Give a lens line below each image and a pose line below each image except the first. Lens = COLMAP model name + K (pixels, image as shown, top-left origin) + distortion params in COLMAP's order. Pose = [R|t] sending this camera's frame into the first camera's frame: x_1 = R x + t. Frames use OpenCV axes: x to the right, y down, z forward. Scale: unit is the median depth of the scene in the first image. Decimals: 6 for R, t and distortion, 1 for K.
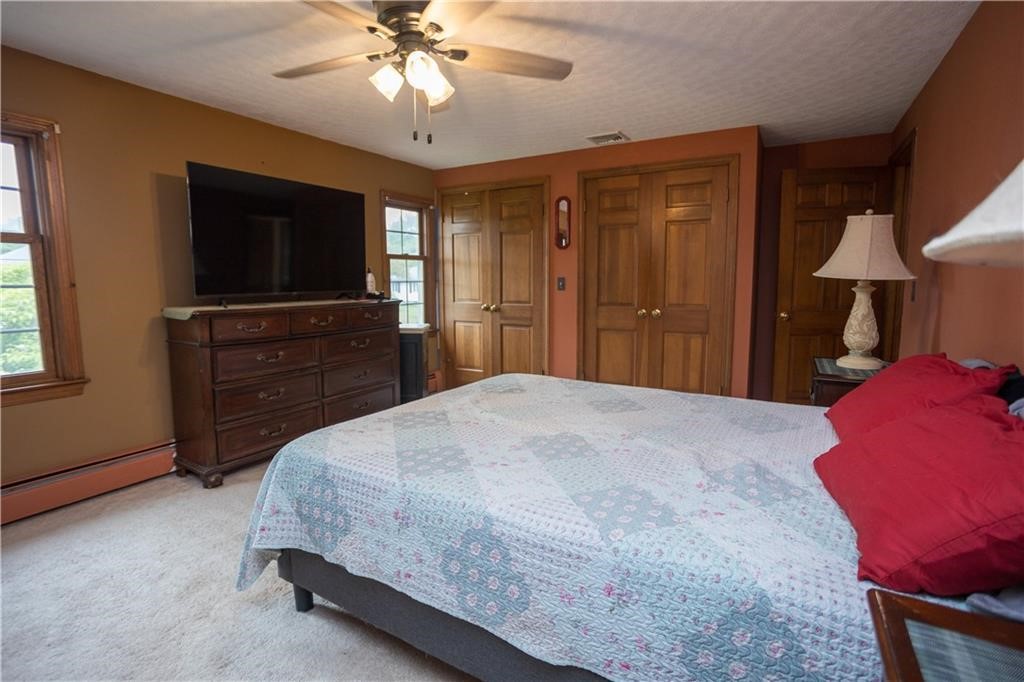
lens RADIAL K [[485.7, 0, 512.6], [0, 485.7, 333.3], [0, 0, 1]] dist [-0.045007, 0.021893]
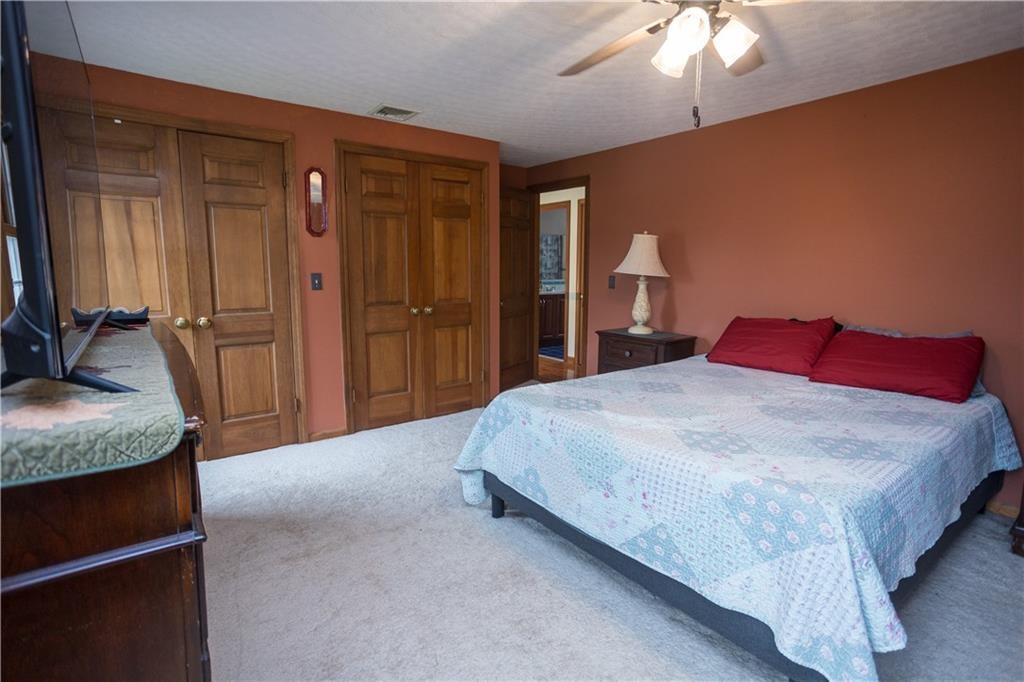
lens RADIAL K [[485.7, 0, 512.6], [0, 485.7, 333.3], [0, 0, 1]] dist [-0.045007, 0.021893]
pose [[0.402097, -0.118500, 0.907896, -0.504339], [0.098056, 0.991460, 0.085979, -0.059564], [-0.910331, 0.054452, 0.410283, 0.435504]]
